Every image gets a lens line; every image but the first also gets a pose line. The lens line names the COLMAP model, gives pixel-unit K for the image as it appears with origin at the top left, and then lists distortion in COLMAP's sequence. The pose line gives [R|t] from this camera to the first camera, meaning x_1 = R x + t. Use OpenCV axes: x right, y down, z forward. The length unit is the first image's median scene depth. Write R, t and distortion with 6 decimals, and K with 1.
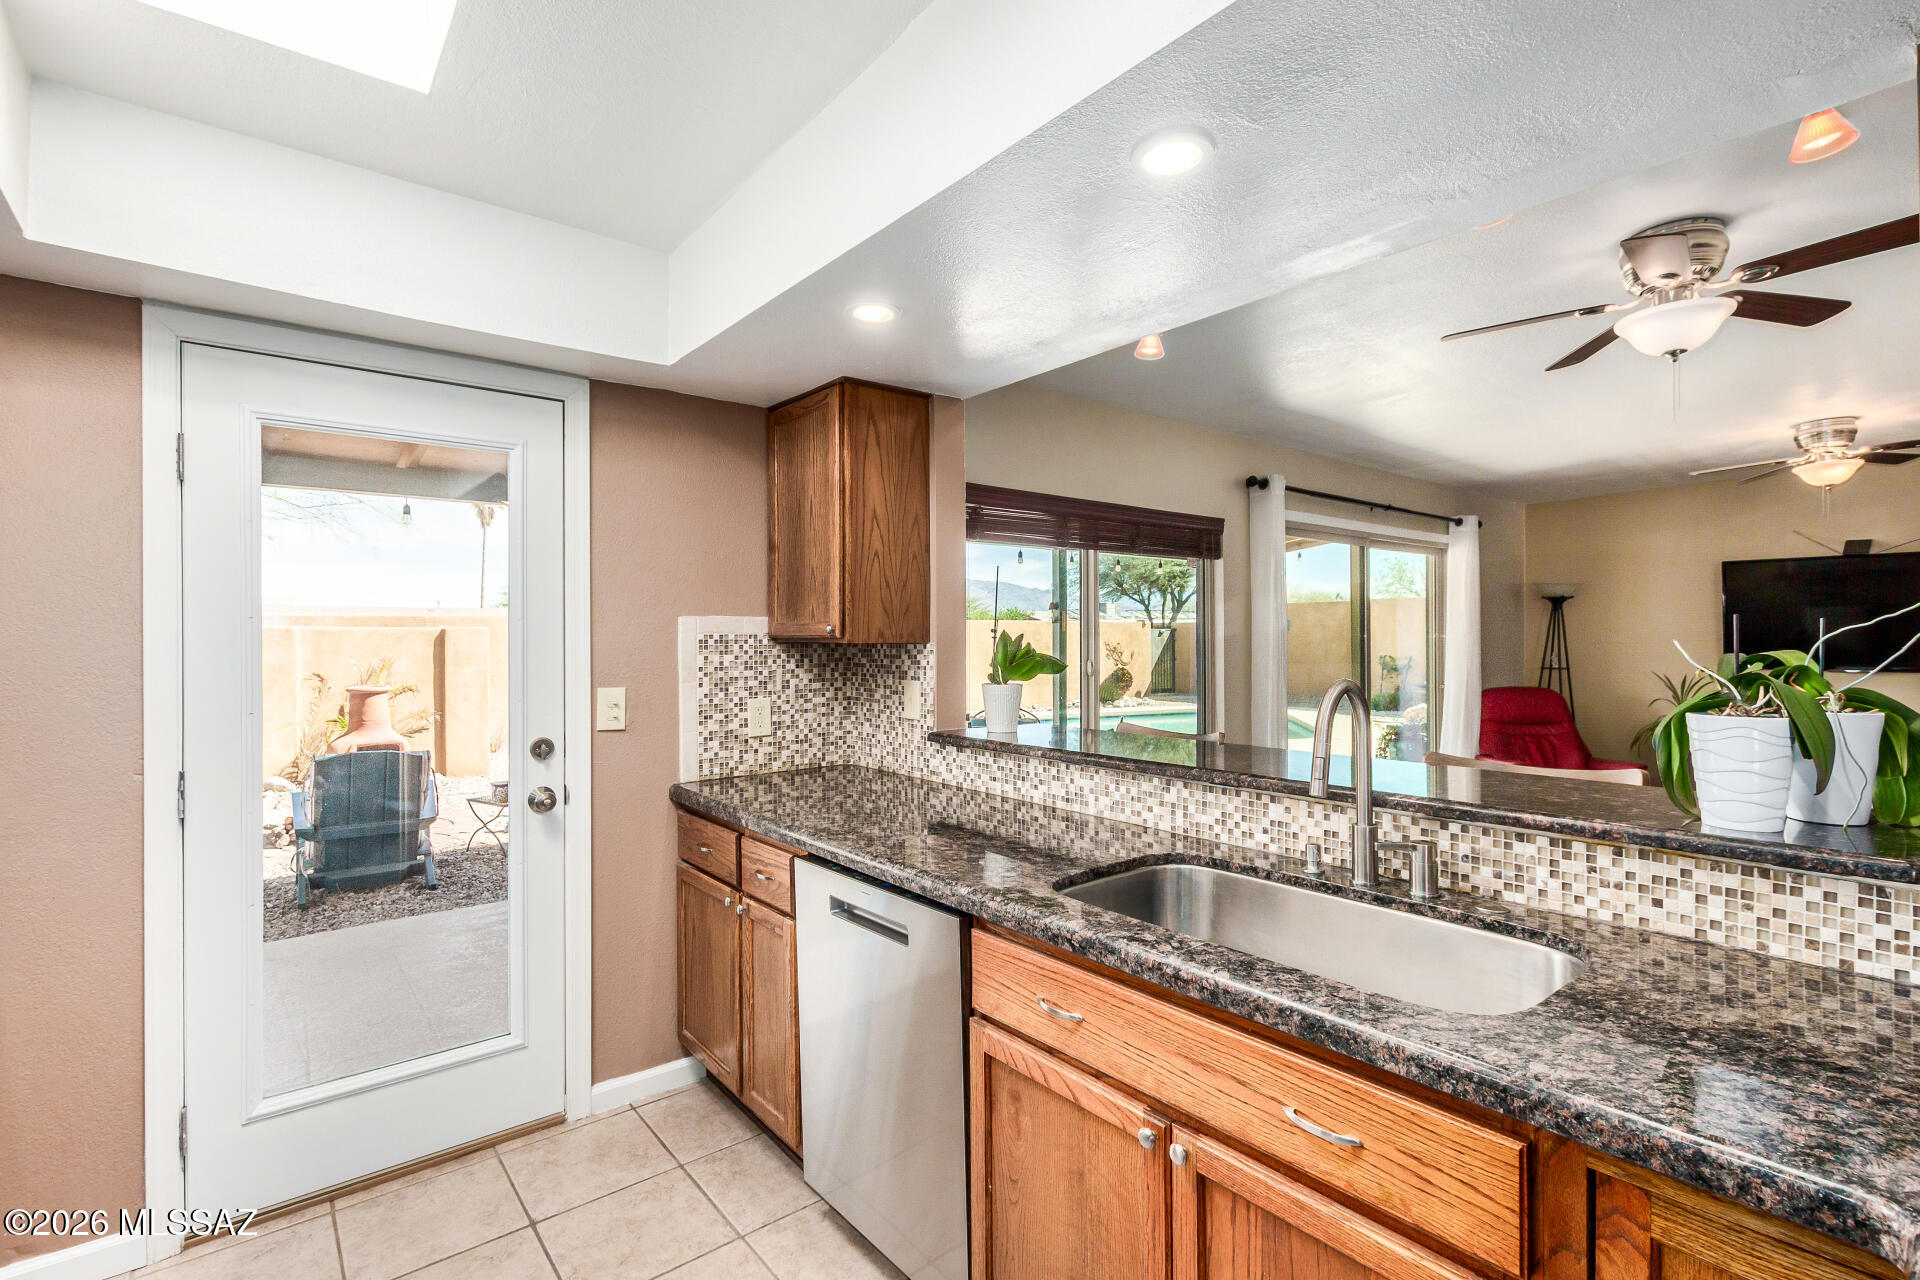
lens RADIAL K [[885.3, 0, 954.6], [0, 885.3, 634.4], [0, 0, 1]] dist [0.003086, 0.000567]
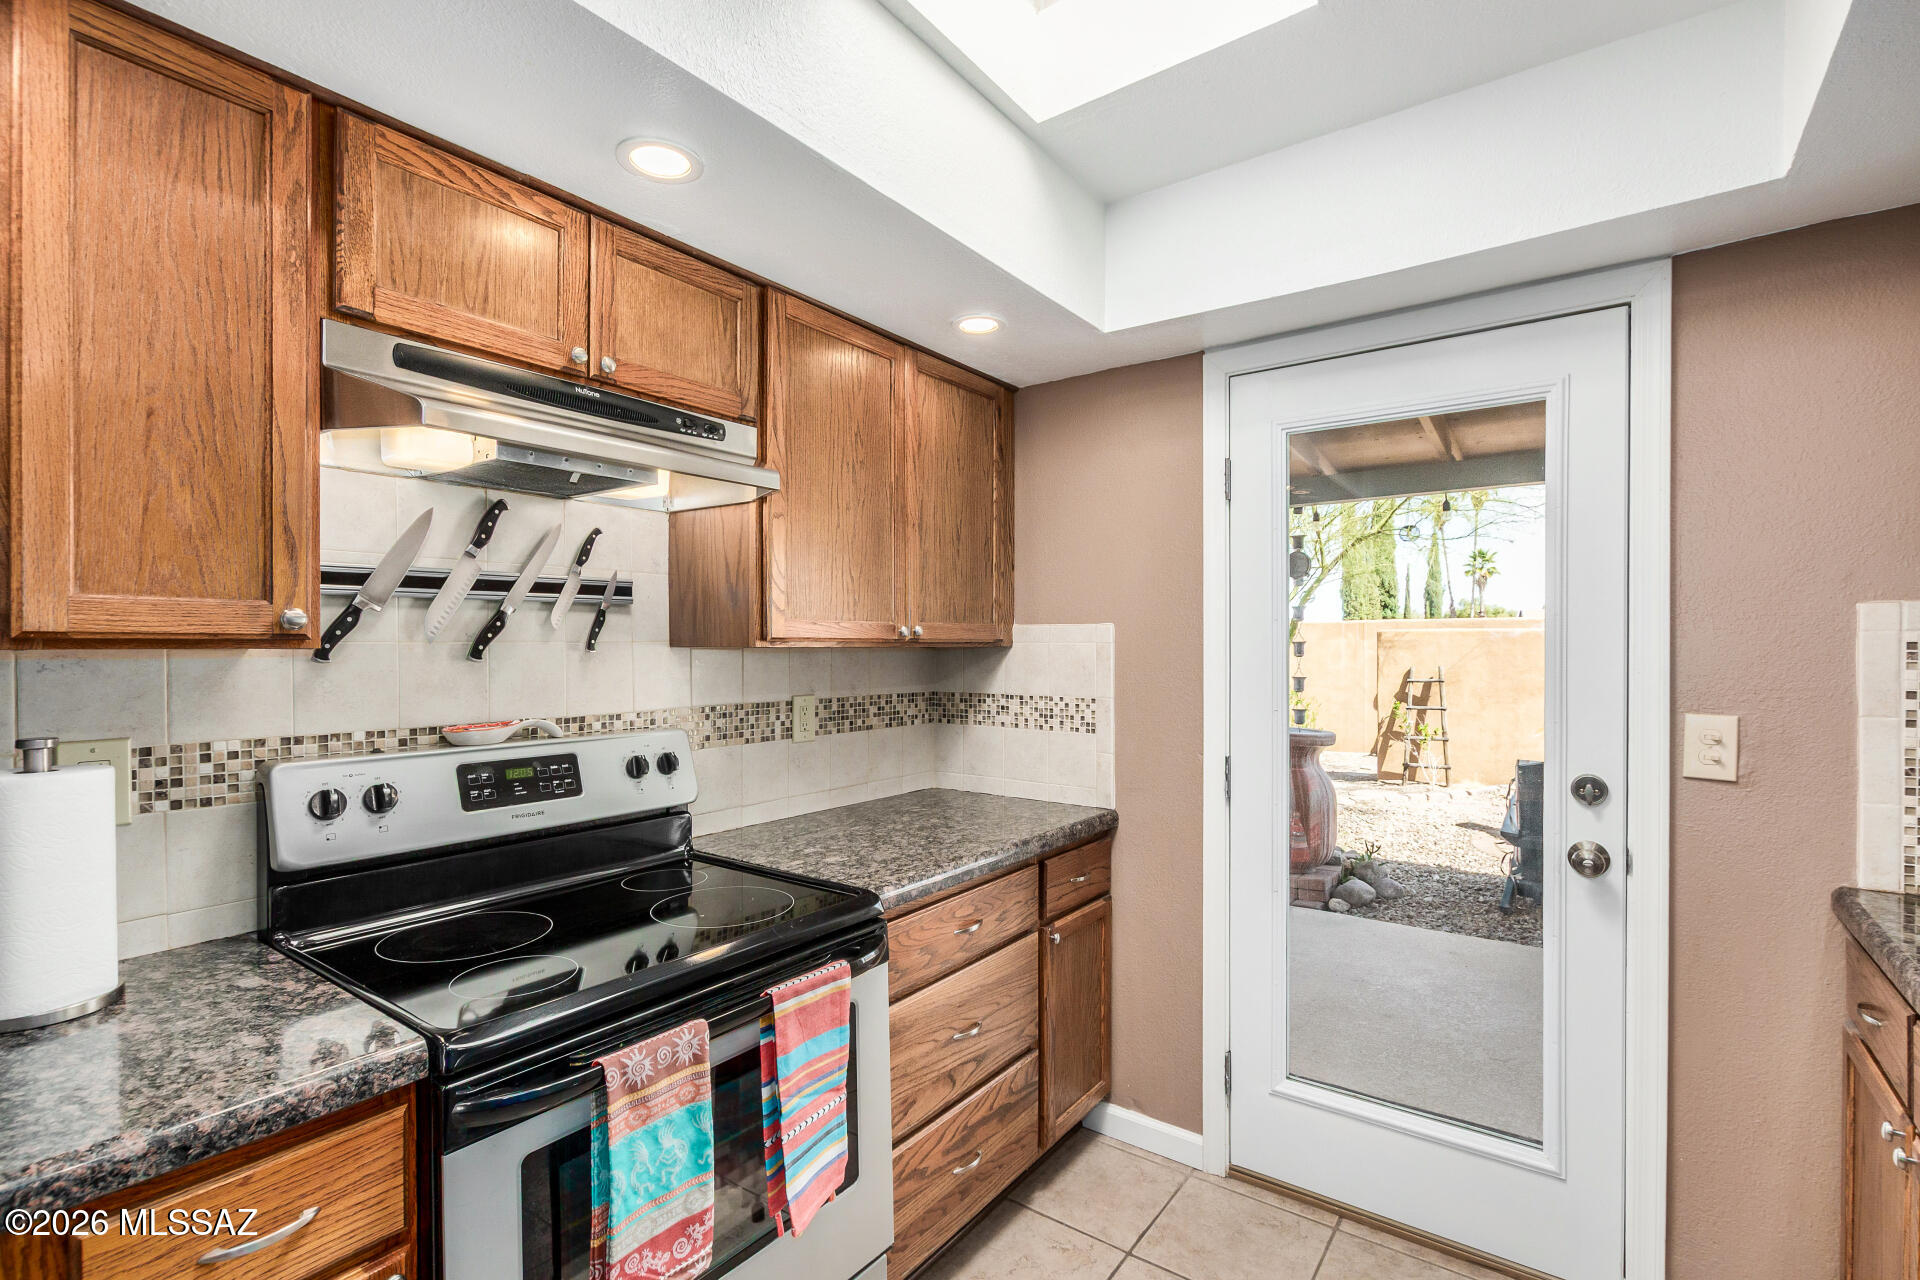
lens RADIAL K [[881.7, 0, 971.9], [0, 881.7, 650.1], [0, 0, 1]] dist [-0.000839, -0.000487]
pose [[0.263924, 0.010462, -0.964487, 0.093399], [0.005280, 0.999911, 0.012291, 0.001415], [0.964529, -0.008337, 0.263845, 0.286248]]
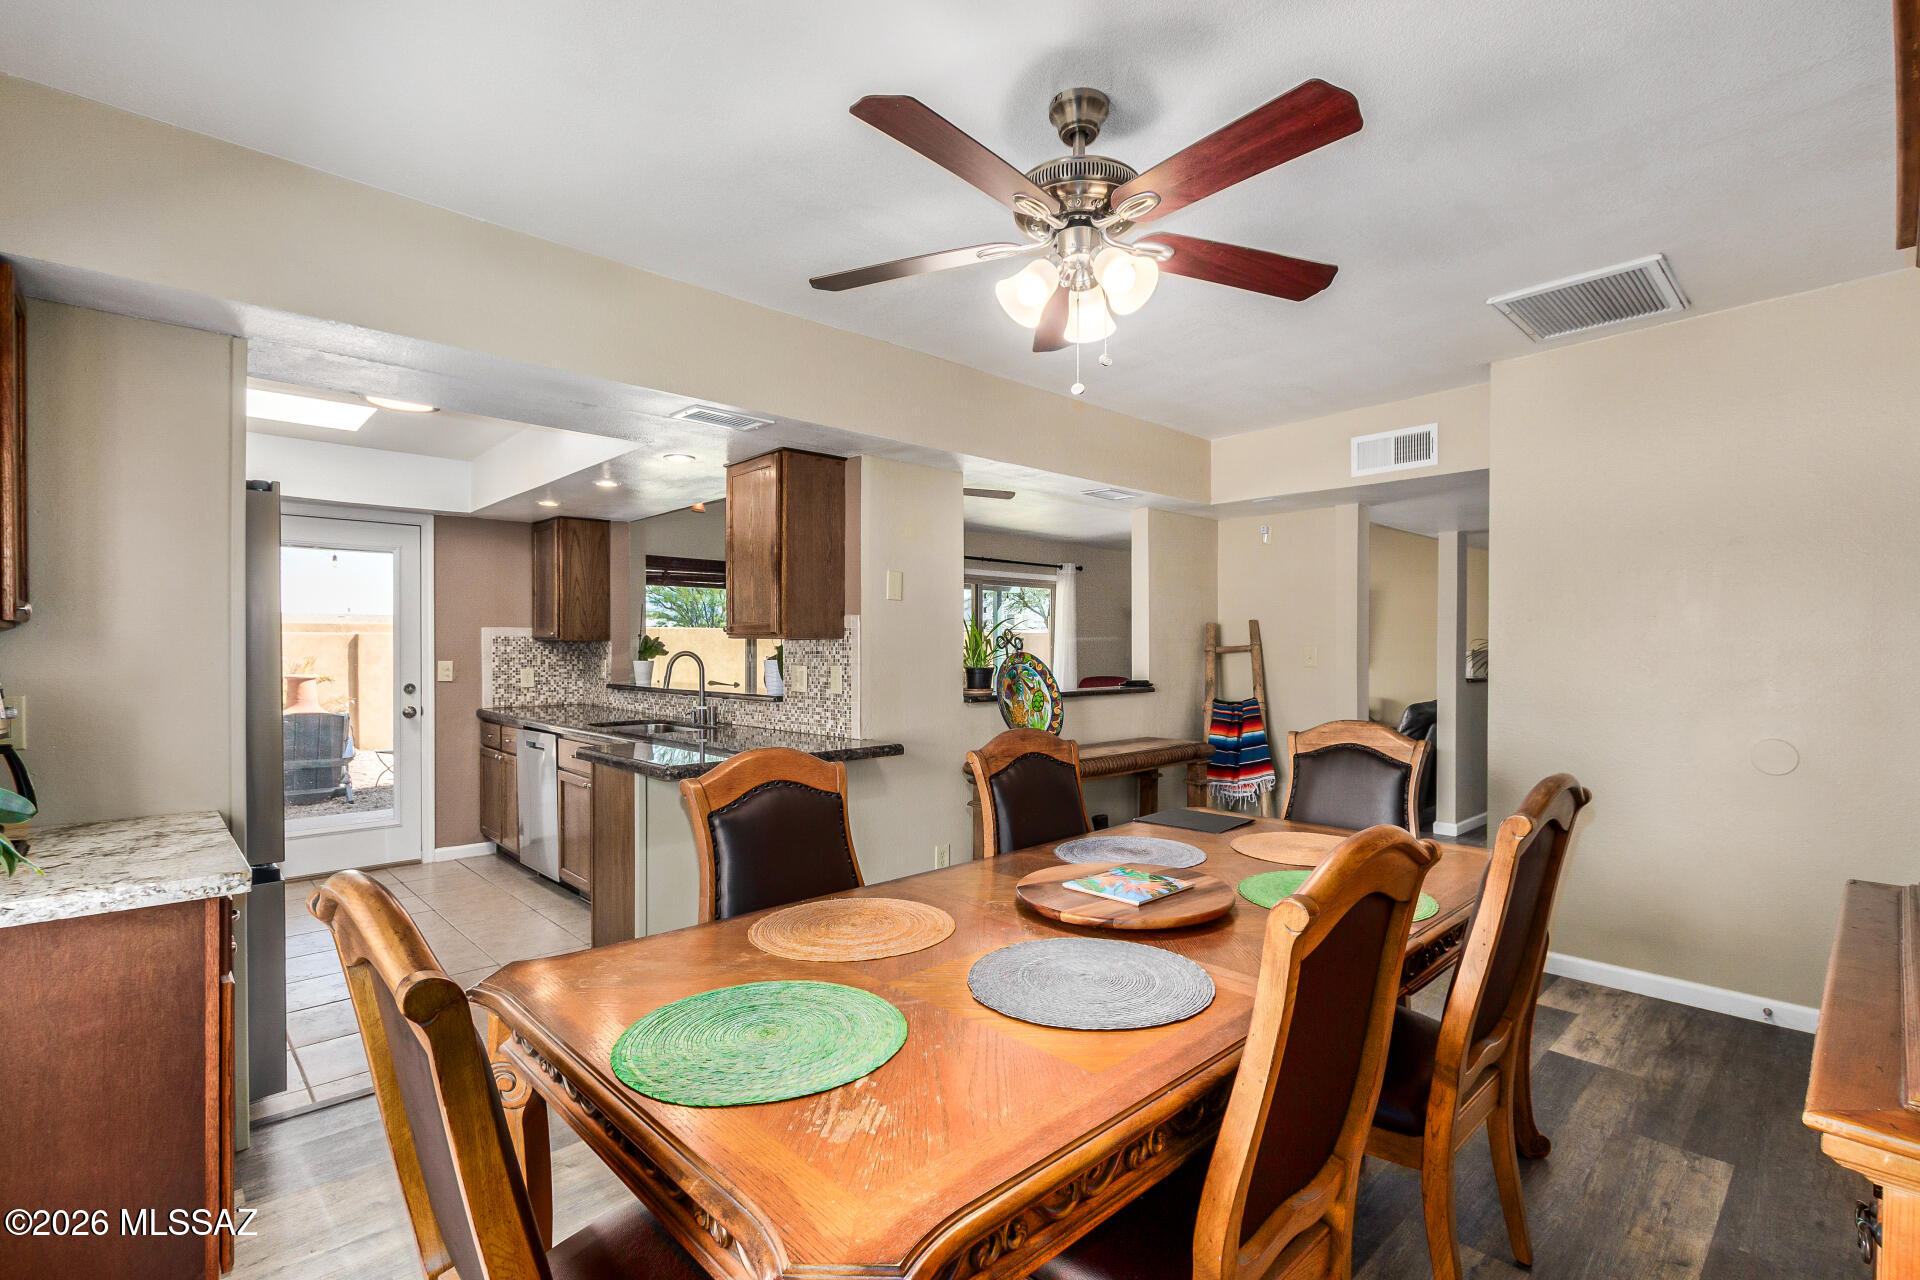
lens RADIAL K [[881.7, 0, 971.9], [0, 881.7, 650.1], [0, 0, 1]] dist [-0.000839, -0.000487]
pose [[0.996033, 0.004228, 0.088879, 0.640175], [-0.004854, 0.999965, 0.006834, 0.013161], [-0.088847, -0.007239, 0.996019, -1.138704]]
